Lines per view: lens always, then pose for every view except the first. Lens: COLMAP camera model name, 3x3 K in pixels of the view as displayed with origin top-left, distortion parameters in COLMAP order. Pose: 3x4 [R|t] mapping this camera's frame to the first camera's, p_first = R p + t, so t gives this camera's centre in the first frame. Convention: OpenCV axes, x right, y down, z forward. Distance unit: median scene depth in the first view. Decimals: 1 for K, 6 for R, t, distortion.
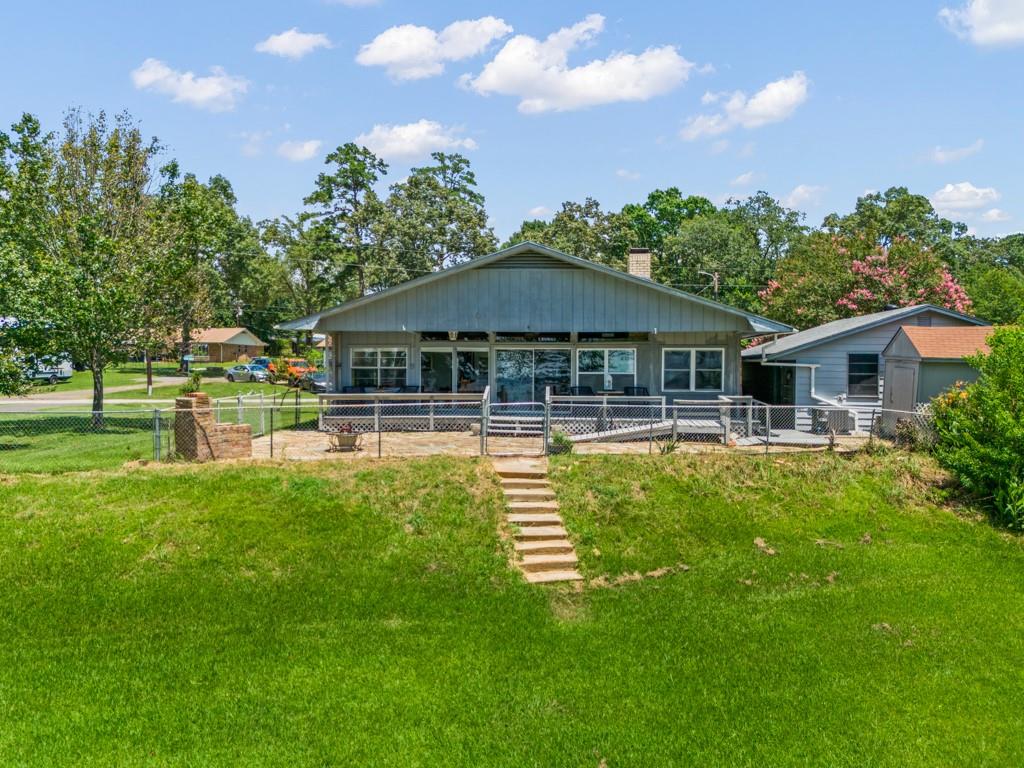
lens RADIAL K [[776.3, 0, 512.0], [0, 776.3, 384.0], [0, 0, 1]] dist [0.102235, -0.120997]
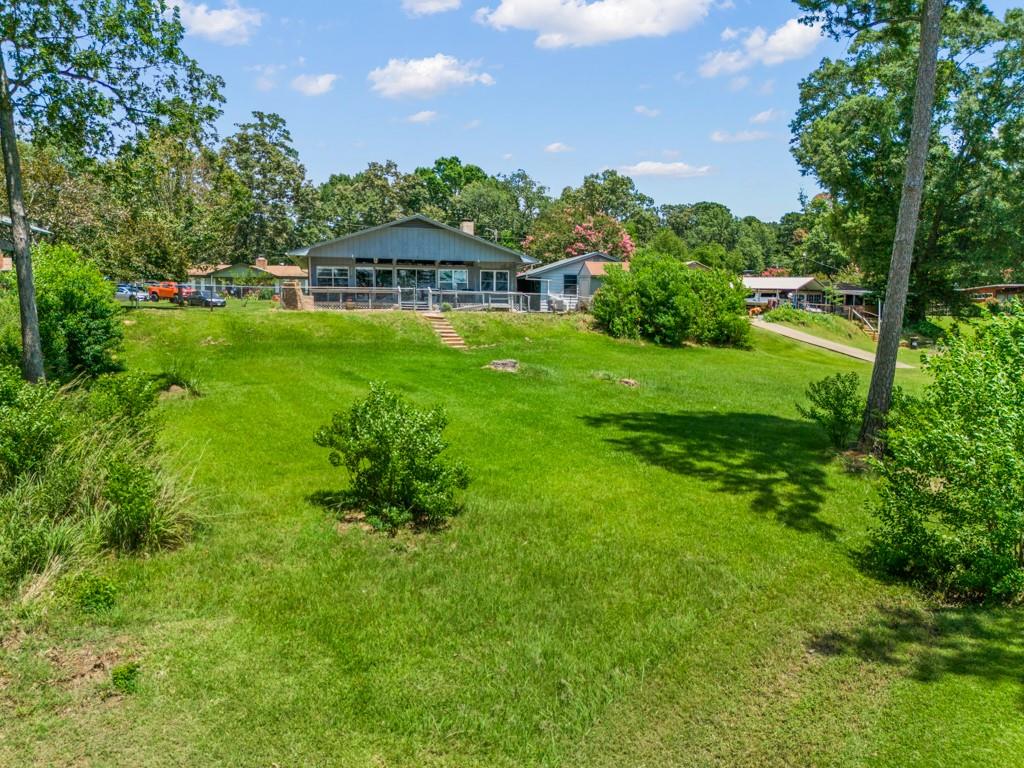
lens RADIAL K [[776.3, 0, 512.0], [0, 776.3, 384.0], [0, 0, 1]] dist [0.102235, -0.120997]
pose [[0.954597, -0.024035, 0.296929, -0.134247], [0.003062, 0.997479, 0.070898, 0.042589], [-0.297884, -0.066770, 0.952264, -0.388924]]
